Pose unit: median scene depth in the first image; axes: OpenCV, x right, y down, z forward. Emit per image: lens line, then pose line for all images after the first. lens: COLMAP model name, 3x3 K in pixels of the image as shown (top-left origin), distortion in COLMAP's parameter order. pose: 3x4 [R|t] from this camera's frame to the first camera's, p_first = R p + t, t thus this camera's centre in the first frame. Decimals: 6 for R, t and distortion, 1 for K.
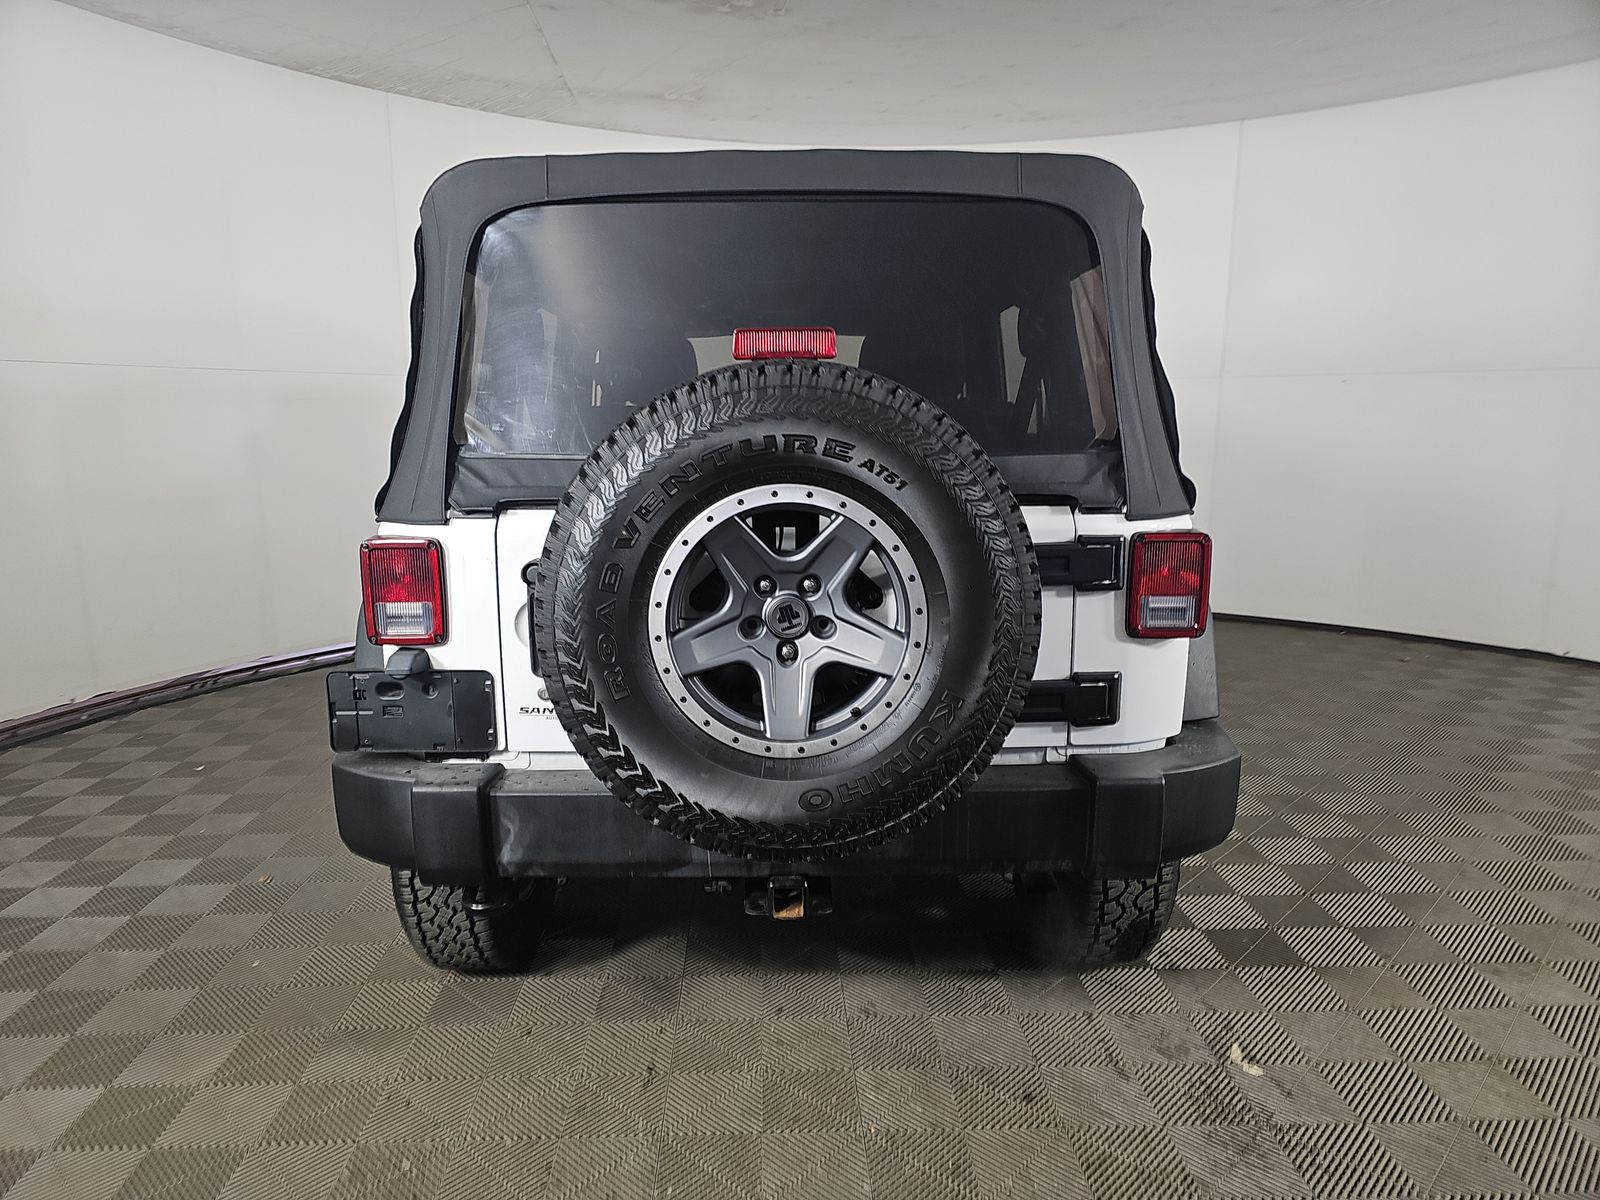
lens RADIAL K [[1022.1, 0, 800.0], [0, 1022.1, 600.0], [0, 0, 1]] dist [0.088097, 0.000746]
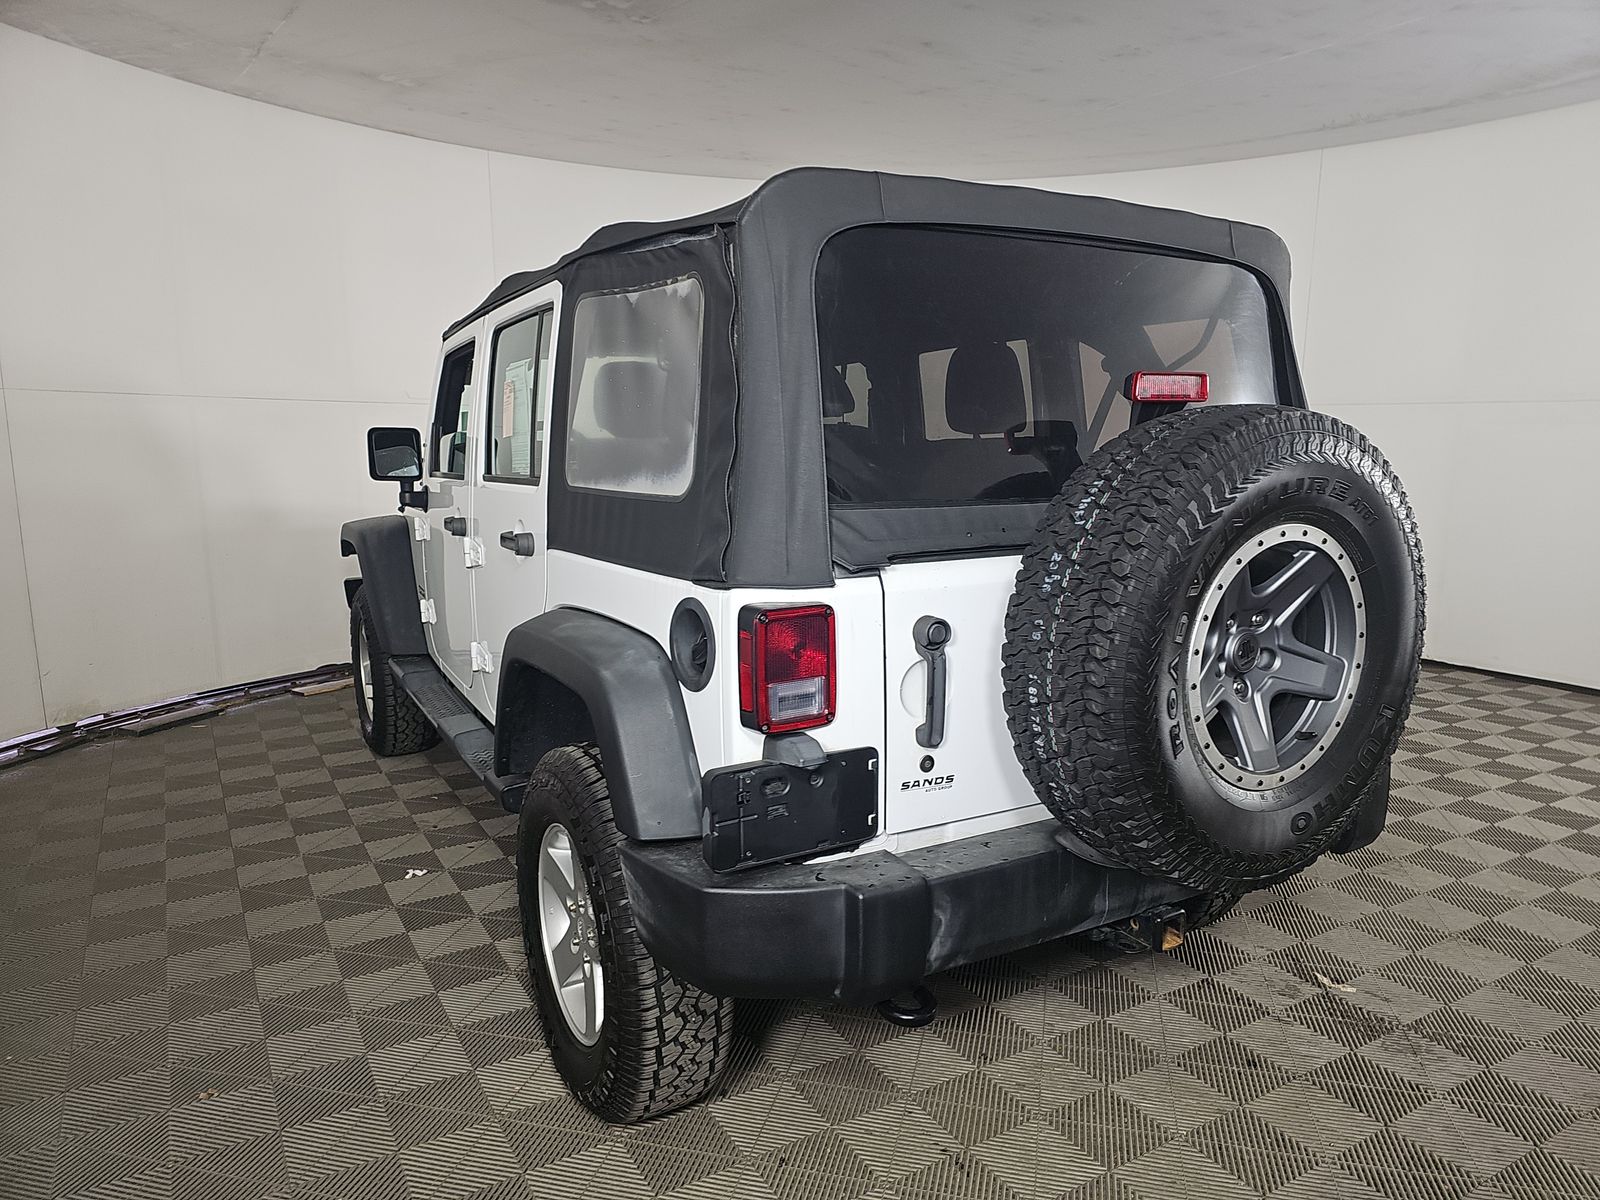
lens RADIAL K [[1022.1, 0, 800.0], [0, 1022.1, 600.0], [0, 0, 1]] dist [0.088097, 0.000746]
pose [[0.871428, -0.075250, 0.484718, -0.783731], [0.083432, 0.996502, 0.004706, -0.067634], [-0.483377, 0.036340, 0.874658, 0.261116]]
